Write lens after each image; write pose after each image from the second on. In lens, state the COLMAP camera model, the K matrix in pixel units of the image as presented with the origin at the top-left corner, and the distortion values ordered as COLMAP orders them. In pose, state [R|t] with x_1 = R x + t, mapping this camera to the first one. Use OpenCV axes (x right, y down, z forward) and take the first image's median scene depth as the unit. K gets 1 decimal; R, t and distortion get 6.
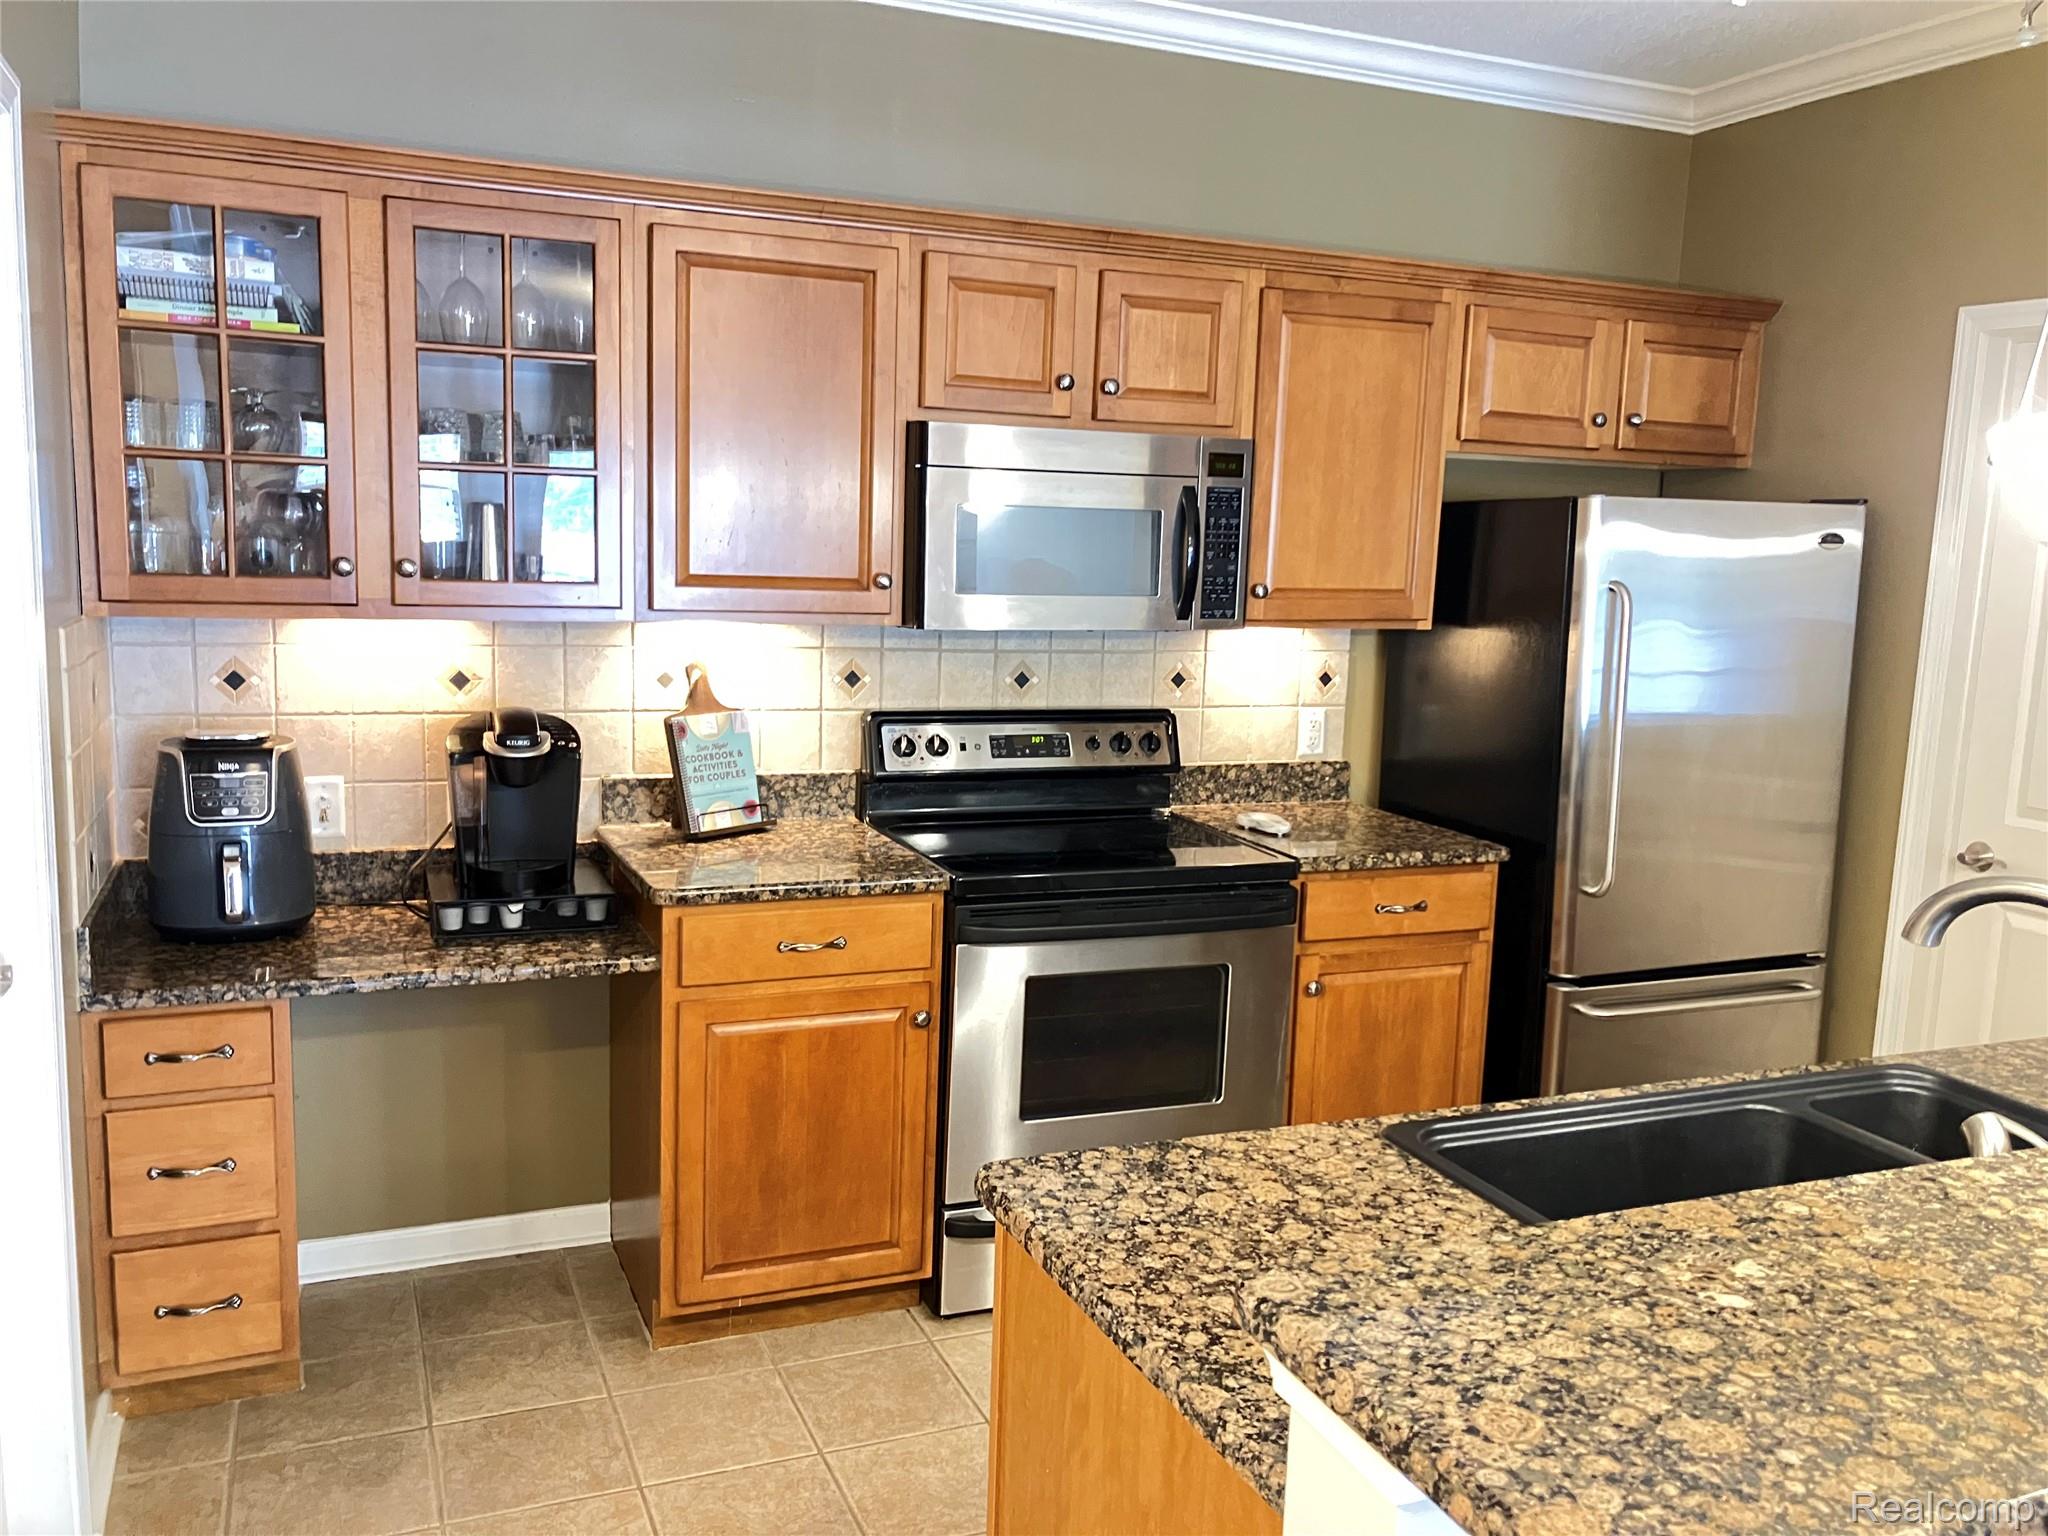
lens RADIAL K [[1690.0, 0, 1027.7], [0, 1690.0, 805.1], [0, 0, 1]] dist [0.055048, -0.051412]
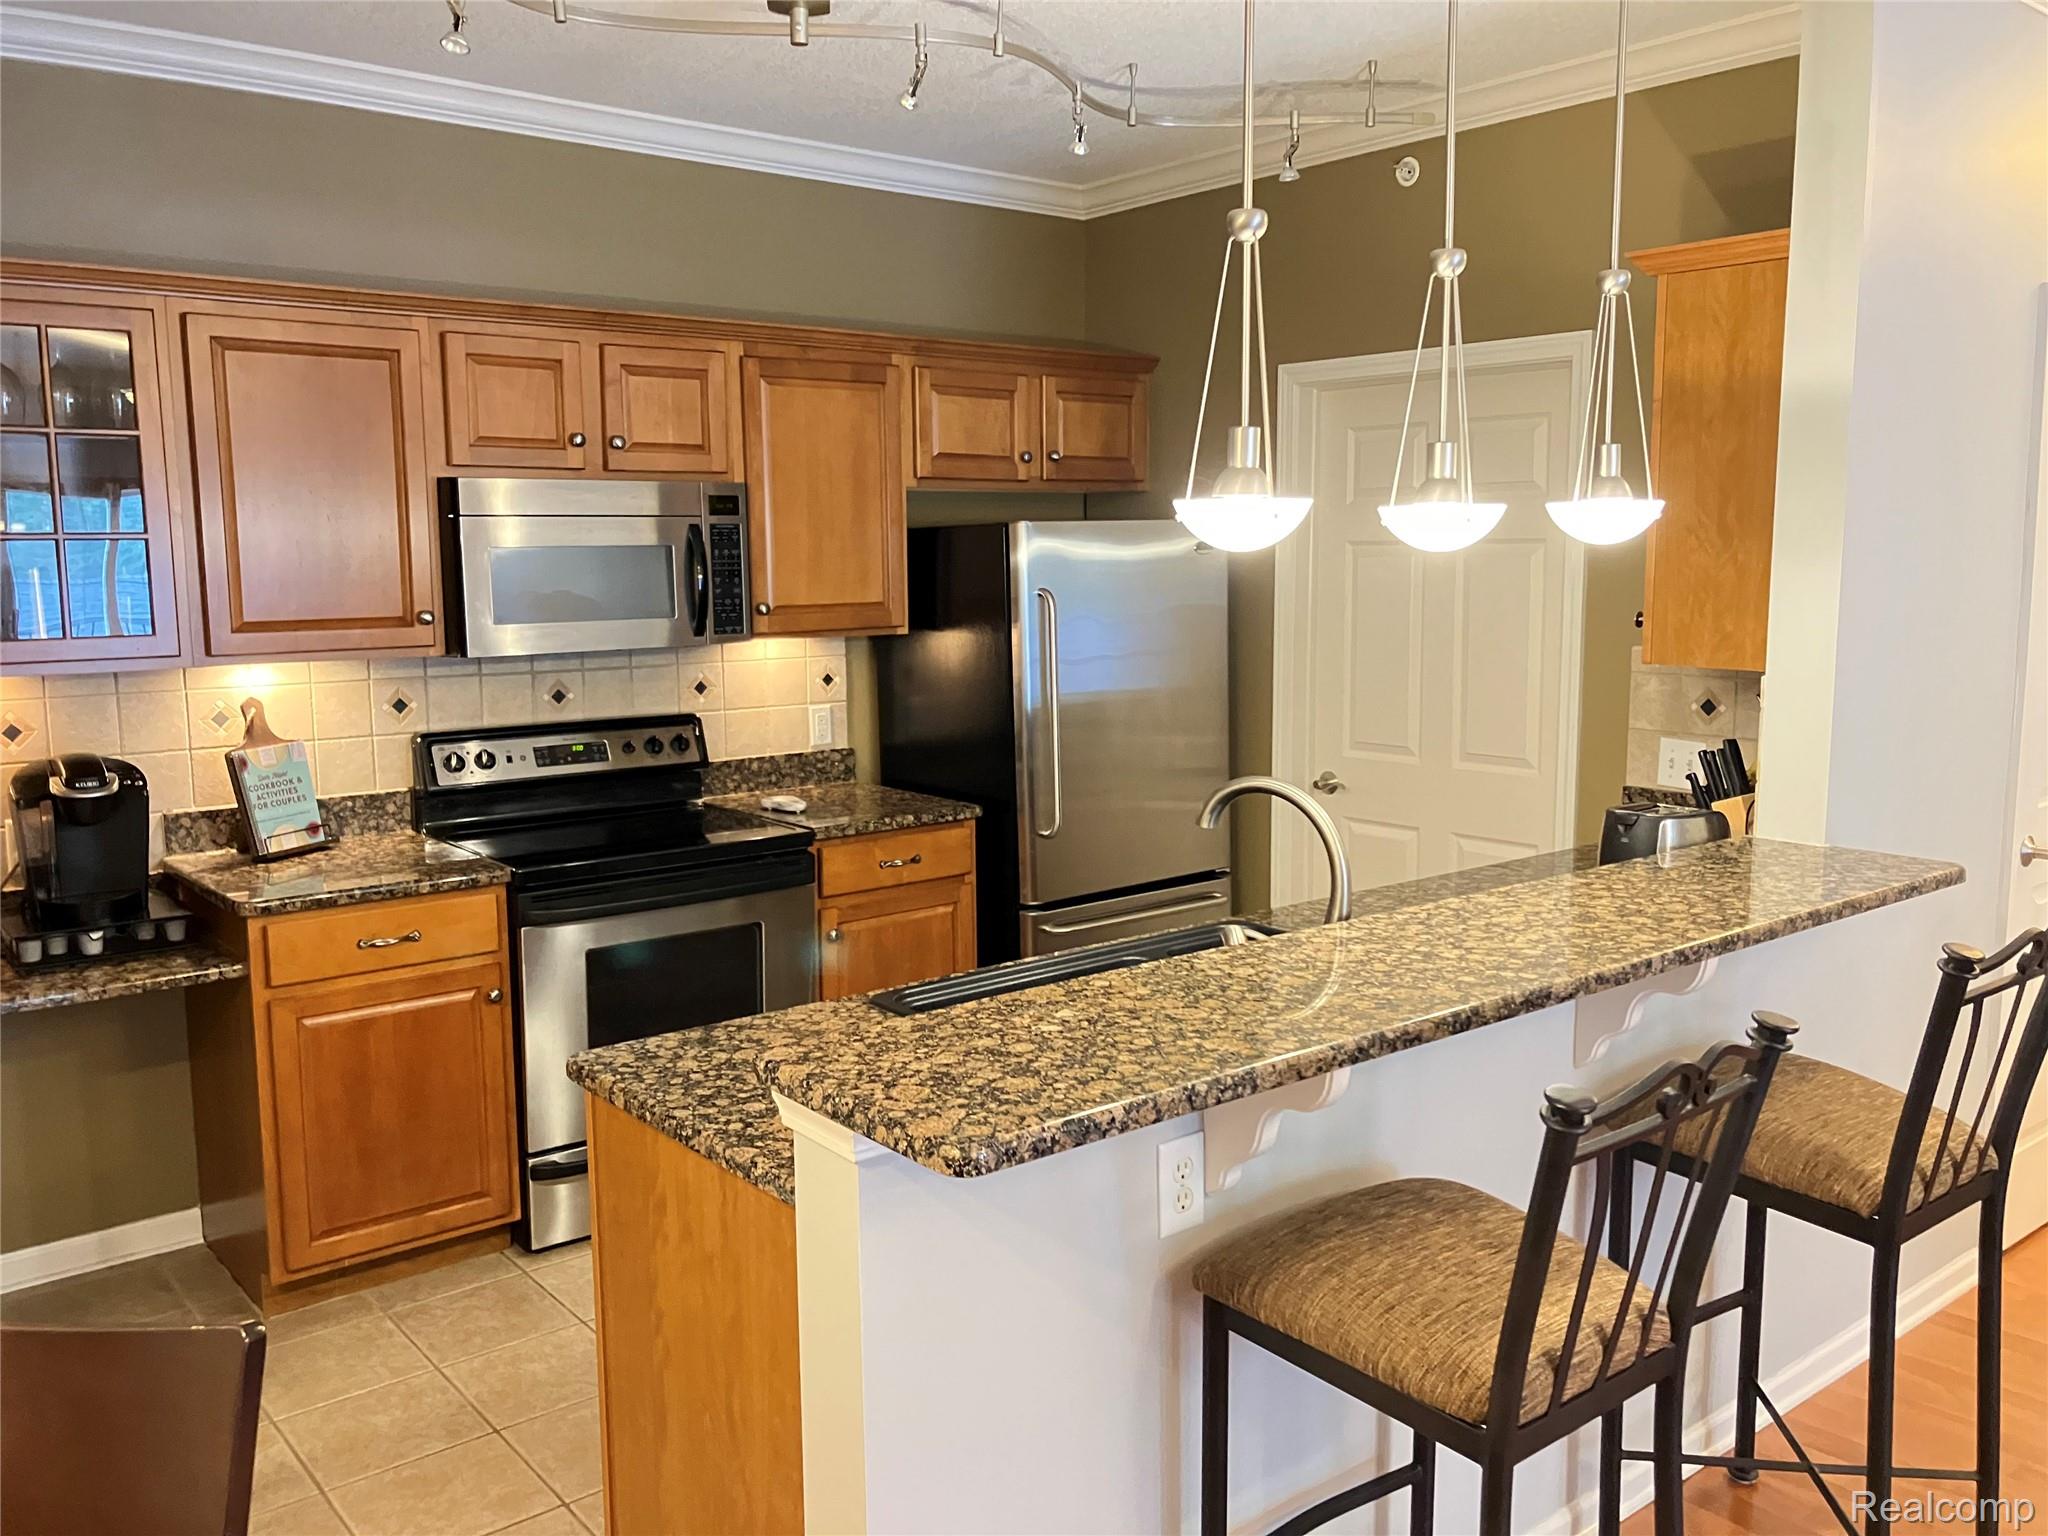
lens RADIAL K [[1690.0, 0, 1028.3], [0, 1690.0, 763.6], [0, 0, 1]] dist [0.055048, -0.051412]
pose [[0.960369, -0.078879, 0.267337, -0.010314], [0.086602, 0.996094, -0.017204, 0.019345], [-0.264936, 0.039674, 0.963449, -0.199275]]
